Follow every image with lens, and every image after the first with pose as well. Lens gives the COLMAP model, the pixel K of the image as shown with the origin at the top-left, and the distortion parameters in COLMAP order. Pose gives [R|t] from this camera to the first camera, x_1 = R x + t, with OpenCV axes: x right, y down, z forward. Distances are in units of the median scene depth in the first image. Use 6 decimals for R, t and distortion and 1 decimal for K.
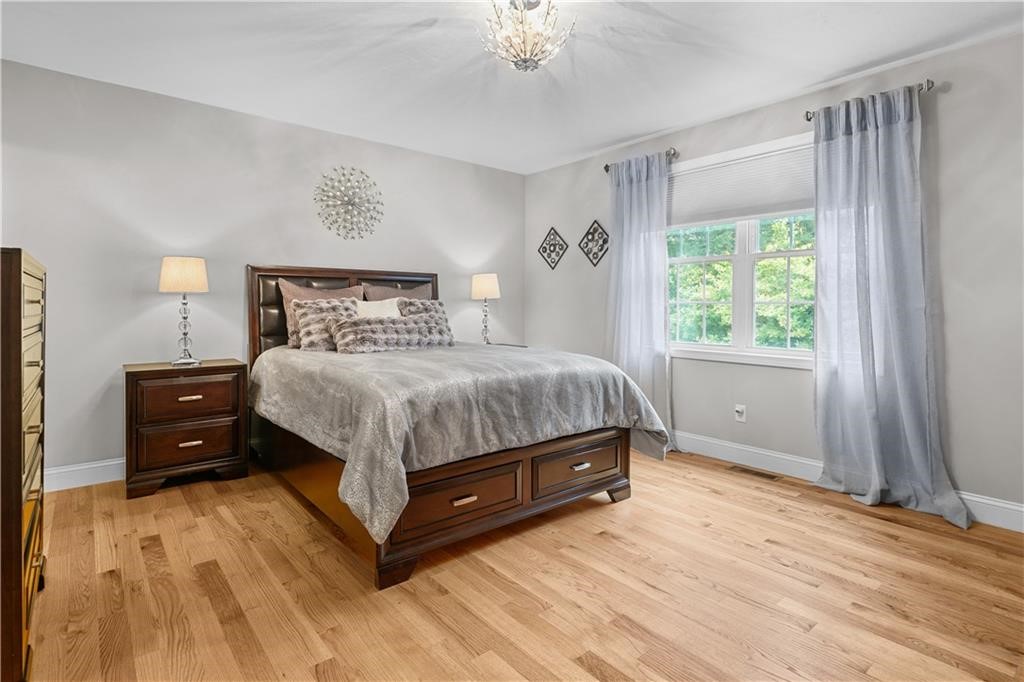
lens RADIAL K [[515.7, 0, 508.0], [0, 515.7, 309.4], [0, 0, 1]] dist [-0.002471, -0.000873]
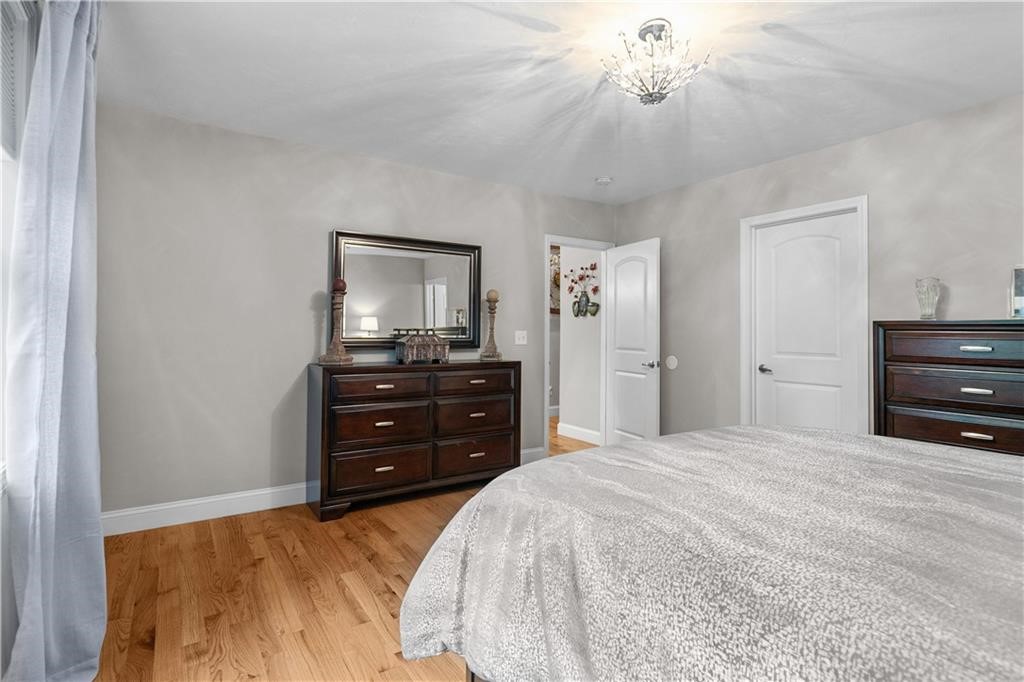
lens RADIAL K [[512.8, 0, 517.4], [0, 512.8, 326.9], [0, 0, 1]] dist [-0.002127, -0.000265]
pose [[-0.995041, -0.009447, 0.099012, 0.132911], [-0.009237, 0.999954, 0.002581, -0.037779], [-0.099032, 0.001653, -0.995083, 1.442302]]
